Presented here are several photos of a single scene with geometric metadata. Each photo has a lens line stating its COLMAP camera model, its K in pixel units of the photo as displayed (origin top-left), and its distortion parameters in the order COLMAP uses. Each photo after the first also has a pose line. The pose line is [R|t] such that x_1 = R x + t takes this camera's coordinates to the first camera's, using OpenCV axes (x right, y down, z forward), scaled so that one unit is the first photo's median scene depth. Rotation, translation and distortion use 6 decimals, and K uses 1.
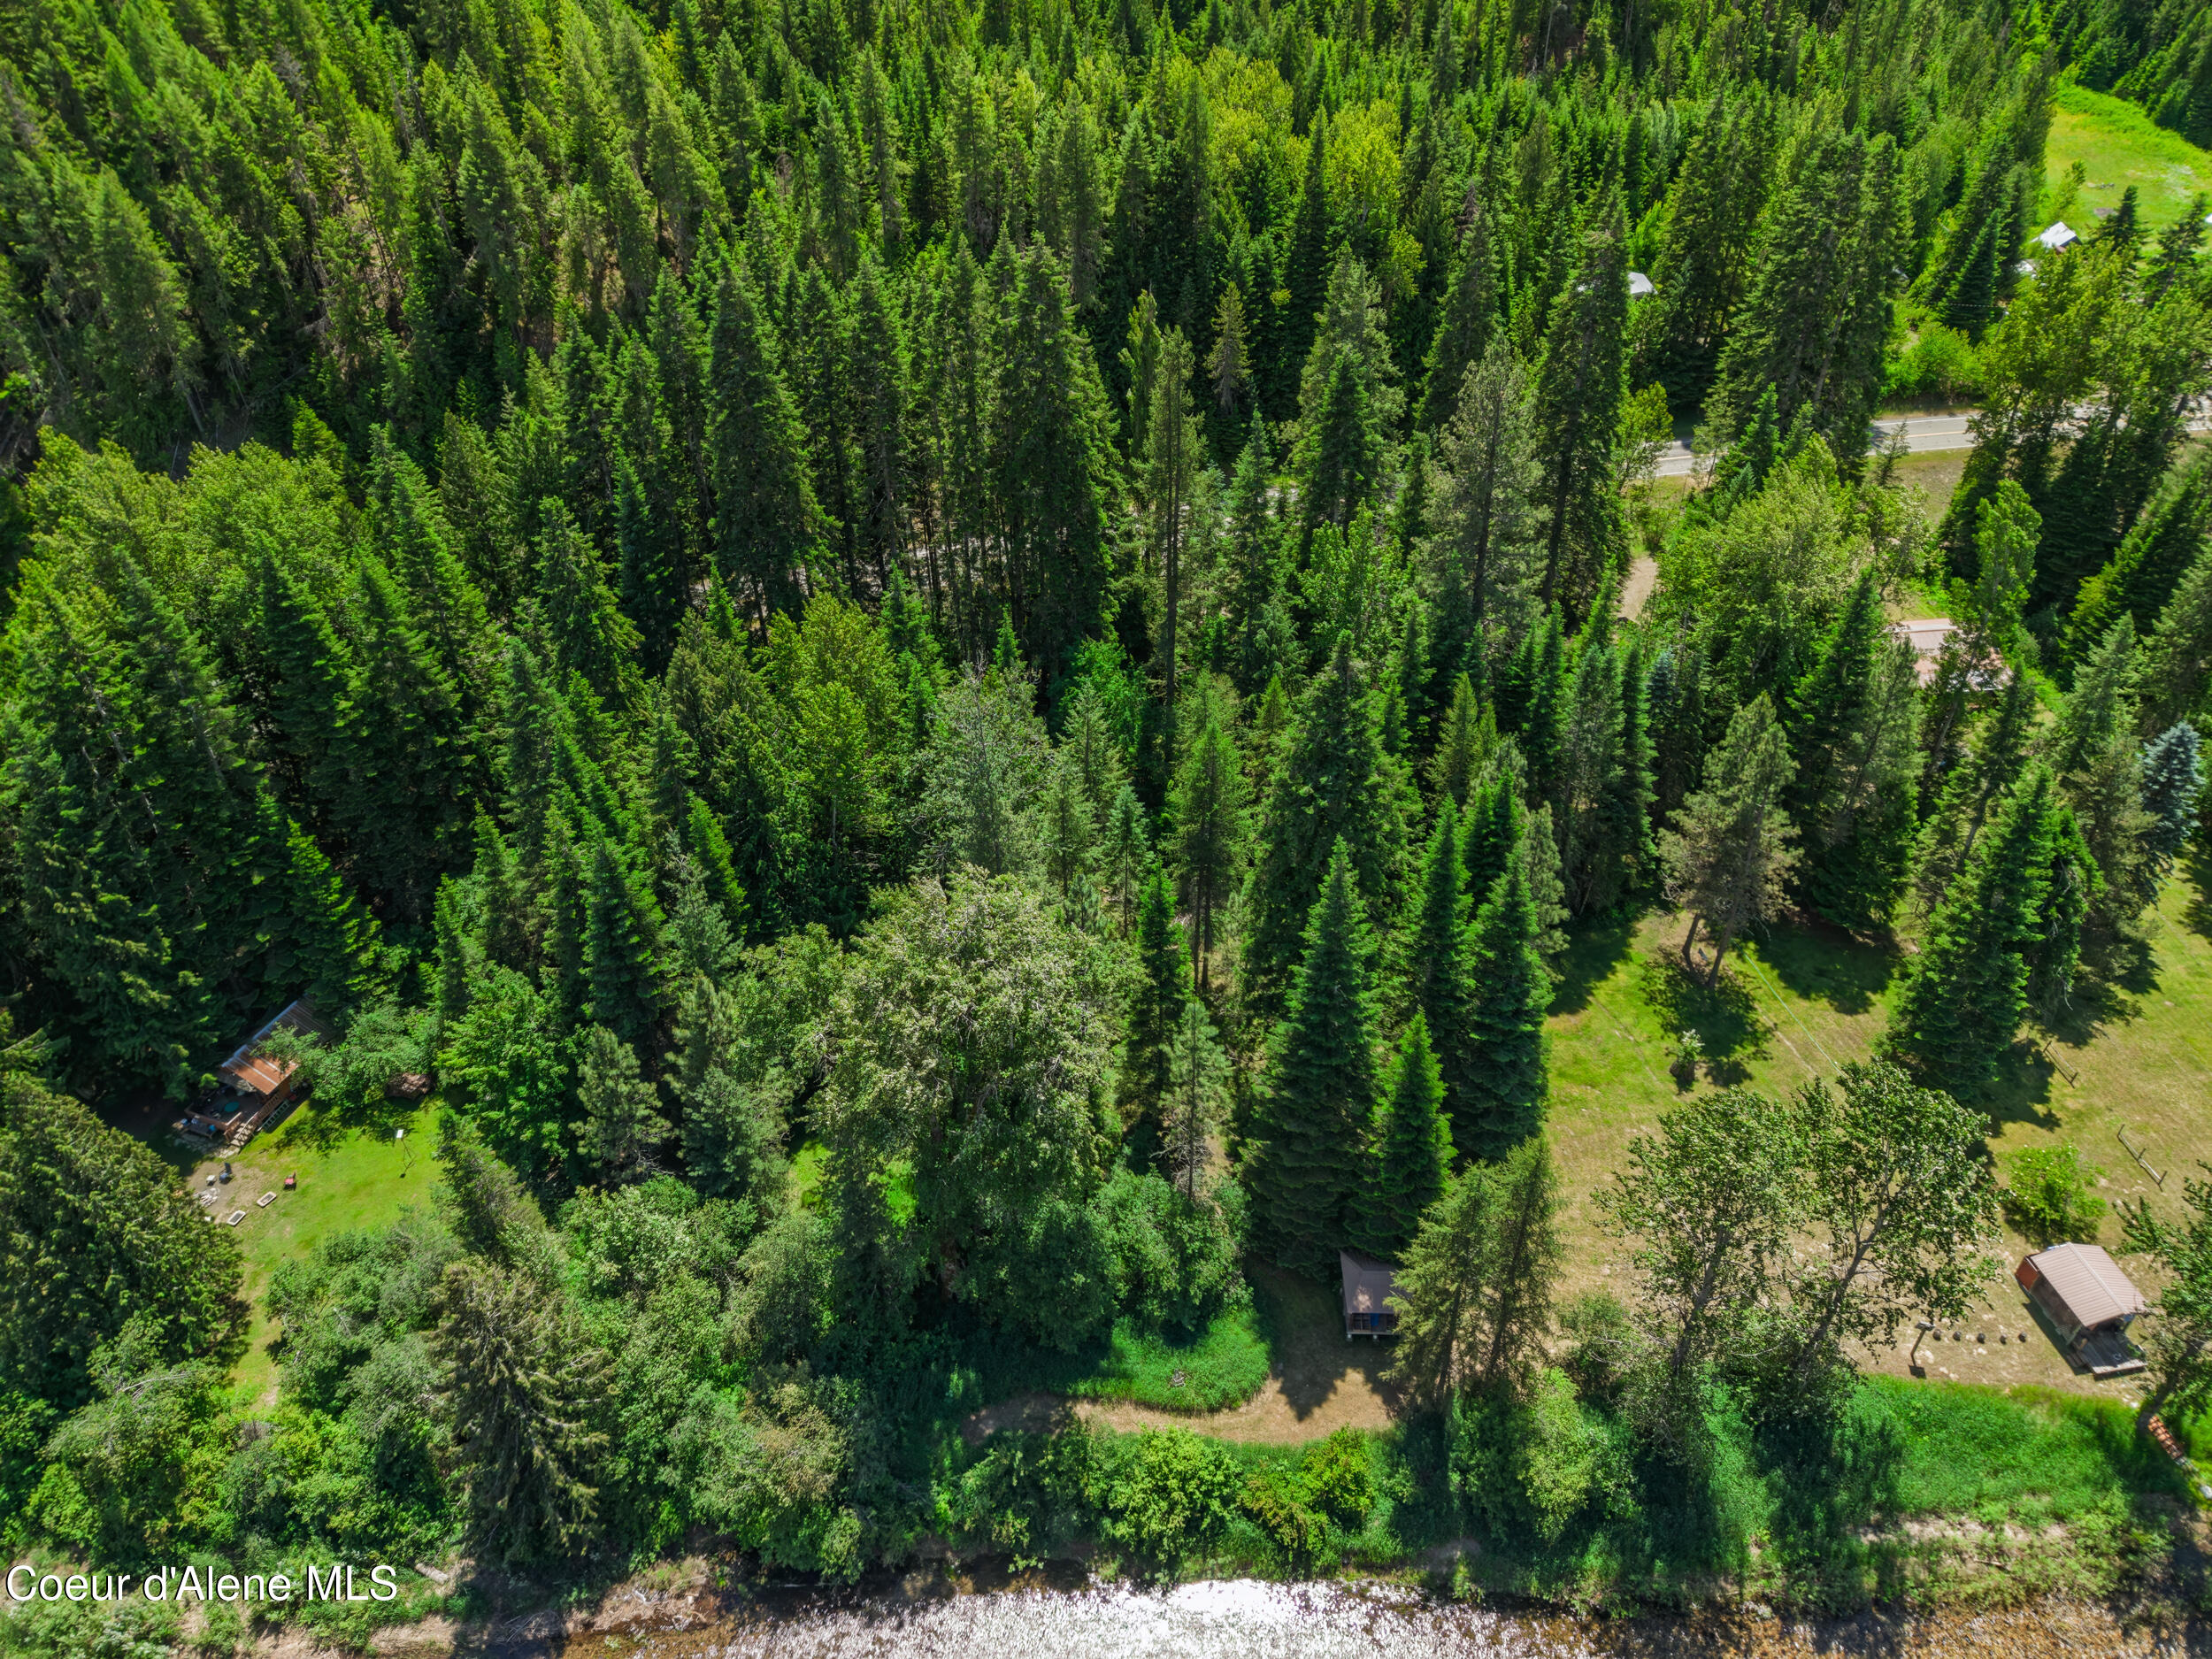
lens RADIAL K [[1444.2, 0, 1106.0], [0, 1444.2, 829.5], [0, 0, 1]] dist [0.008744, -0.039354]
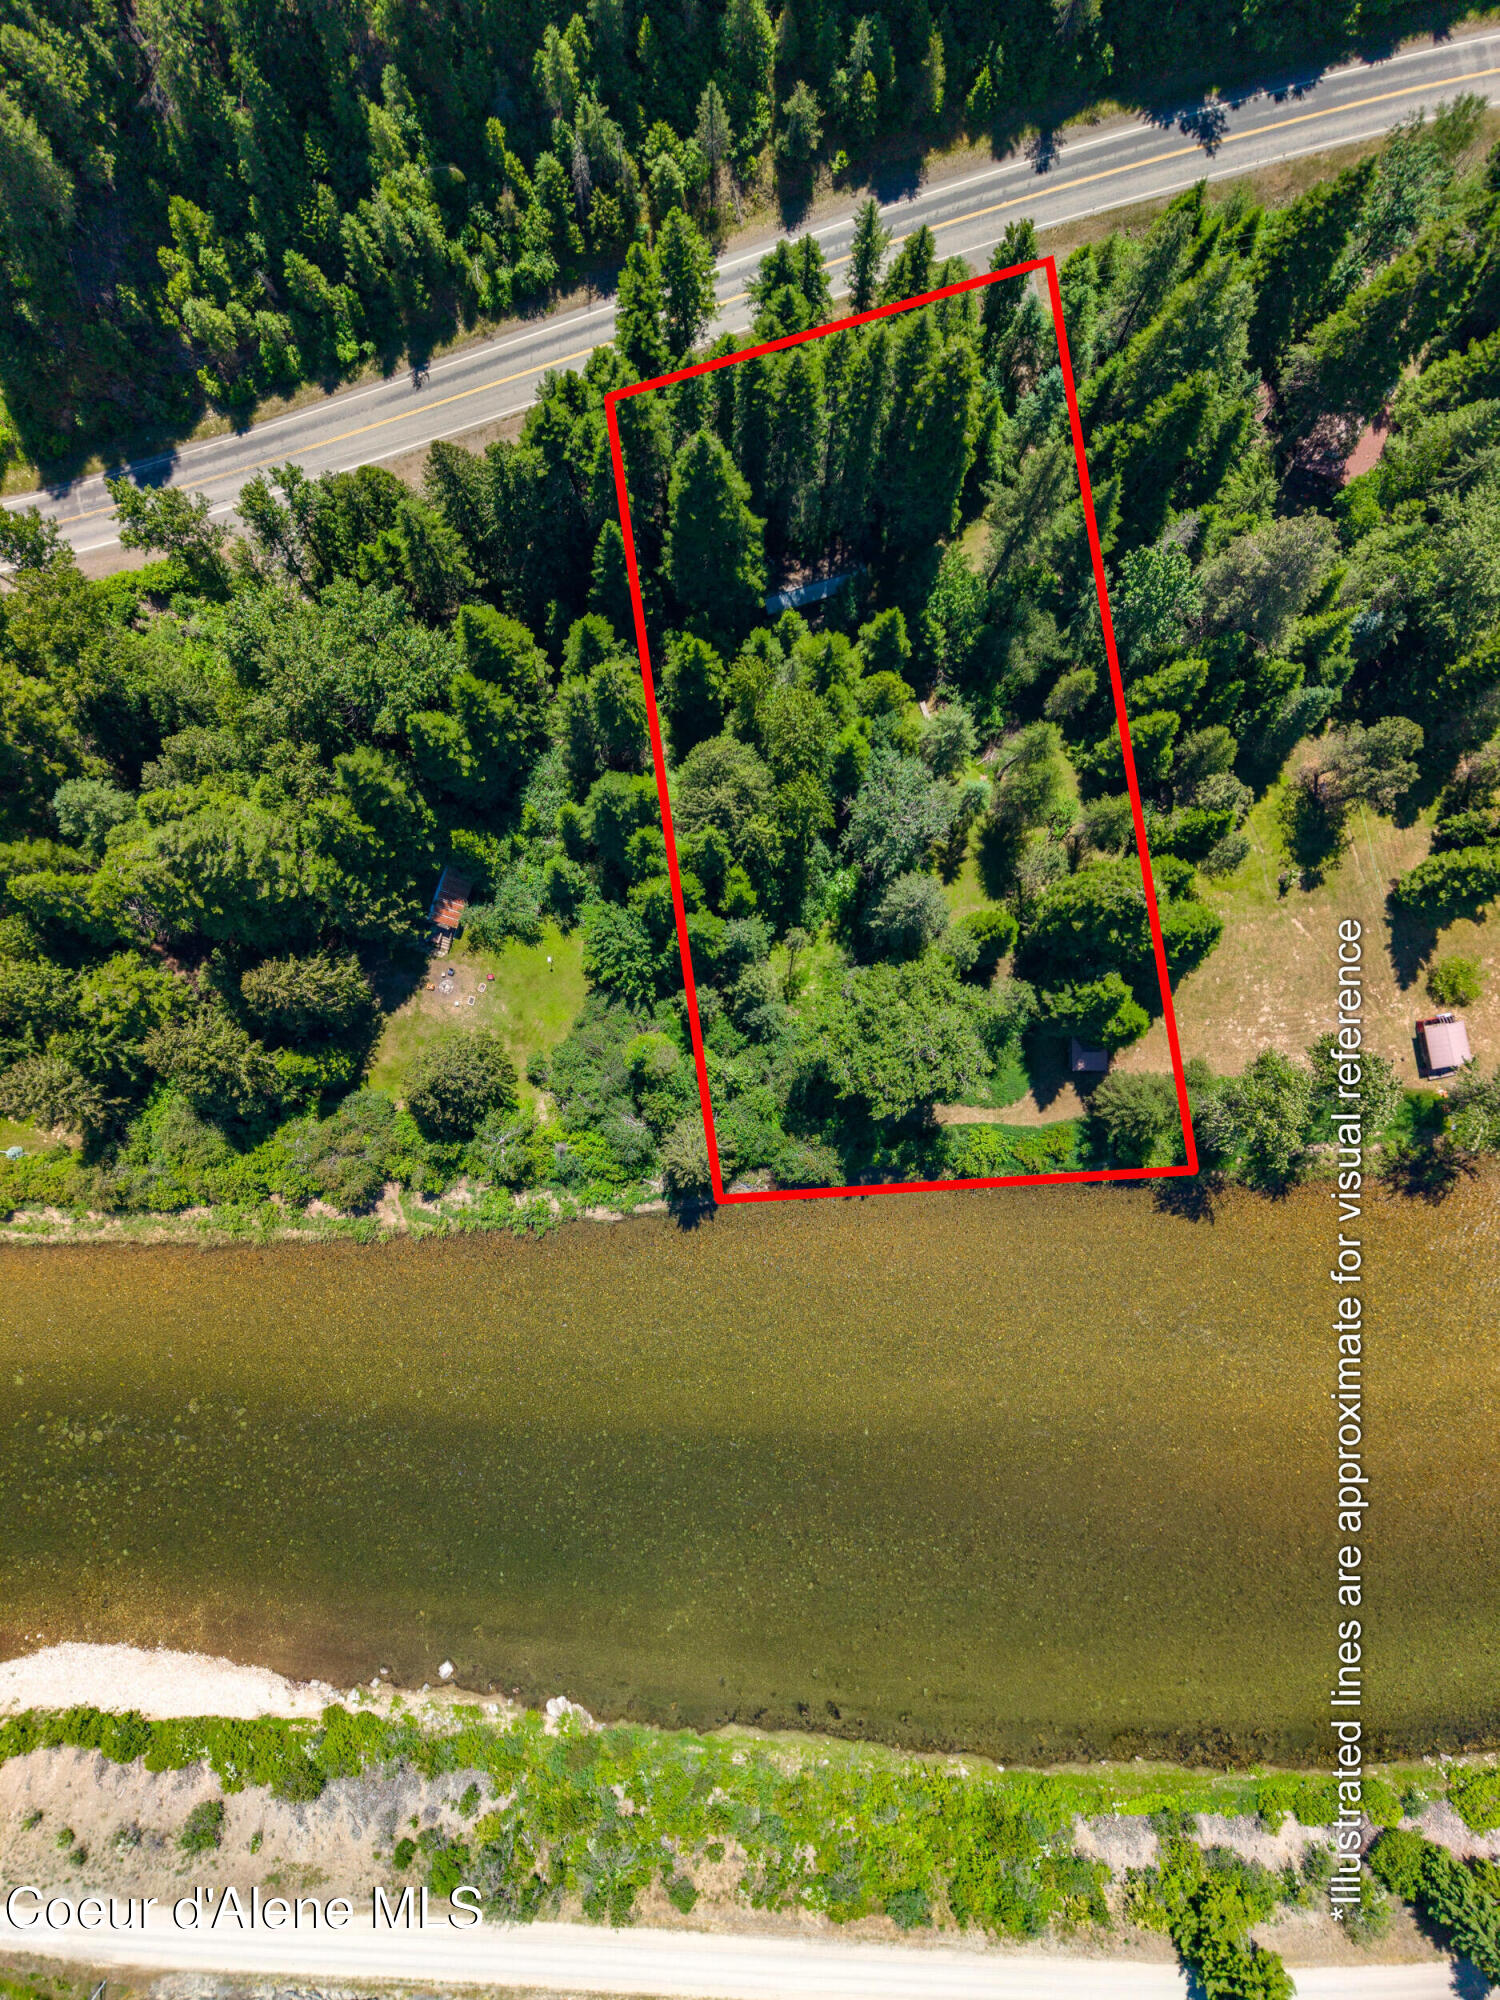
lens RADIAL K [[1305.8, 0, 750.0], [0, 1305.8, 1000.0], [0, 0, 1]] dist [0.008744, -0.039354]
pose [[0.999708, -0.022956, 0.007556, -0.261529], [0.008139, 0.614180, 0.789124, -1.043636], [-0.022756, -0.788832, 0.614187, -0.034128]]
